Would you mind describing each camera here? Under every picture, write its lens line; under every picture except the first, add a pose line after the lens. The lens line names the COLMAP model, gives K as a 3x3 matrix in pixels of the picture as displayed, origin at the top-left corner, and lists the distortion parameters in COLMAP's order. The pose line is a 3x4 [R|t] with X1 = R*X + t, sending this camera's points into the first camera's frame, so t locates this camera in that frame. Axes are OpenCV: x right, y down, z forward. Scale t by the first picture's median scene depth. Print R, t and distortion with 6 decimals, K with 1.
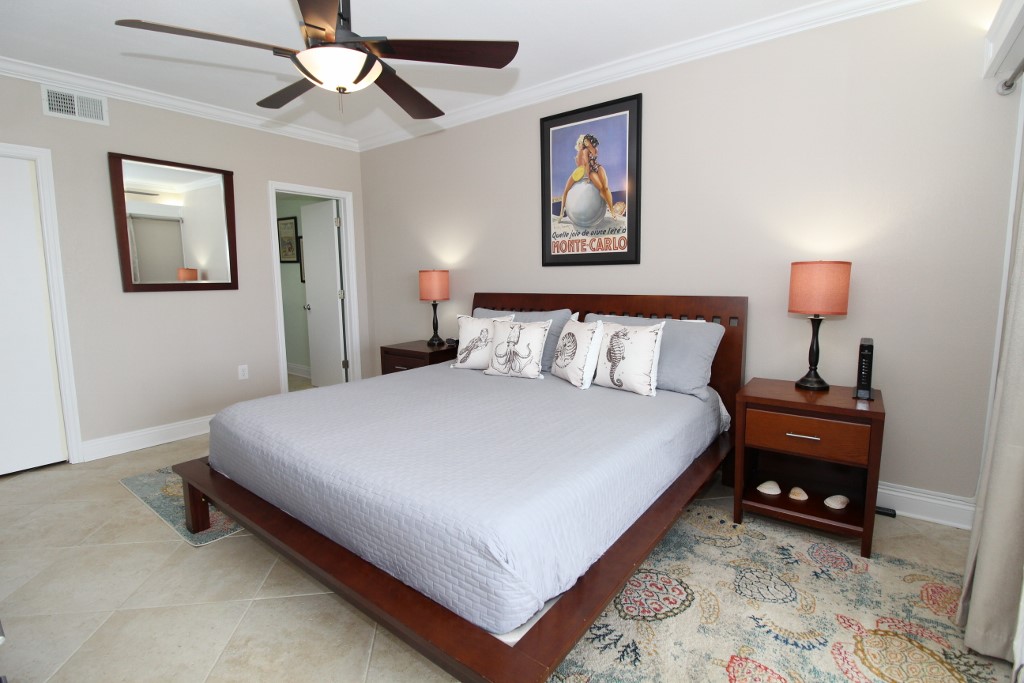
lens RADIAL K [[483.2, 0, 463.7], [0, 483.2, 328.4], [0, 0, 1]] dist [-0.000333, -0.000306]
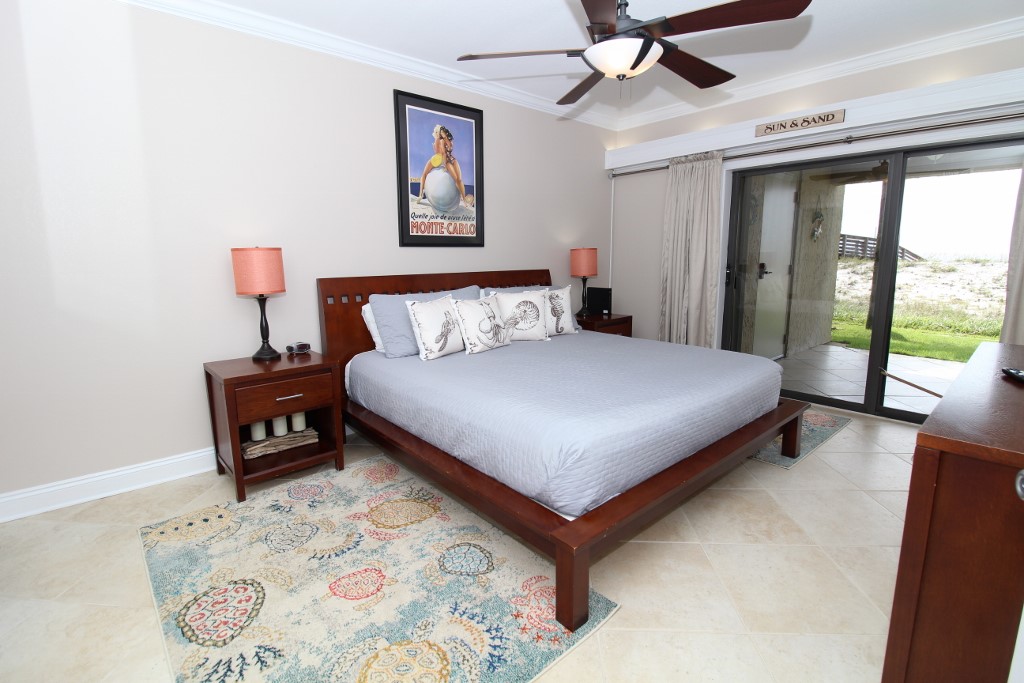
lens RADIAL K [[476.6, 0, 517.5], [0, 476.6, 330.5], [0, 0, 1]] dist [0.013821, -0.016284]
pose [[0.141784, -0.147856, 0.978793, -0.824747], [0.114638, 0.984582, 0.132125, -0.066524], [-0.983237, 0.093474, 0.156548, 0.684511]]
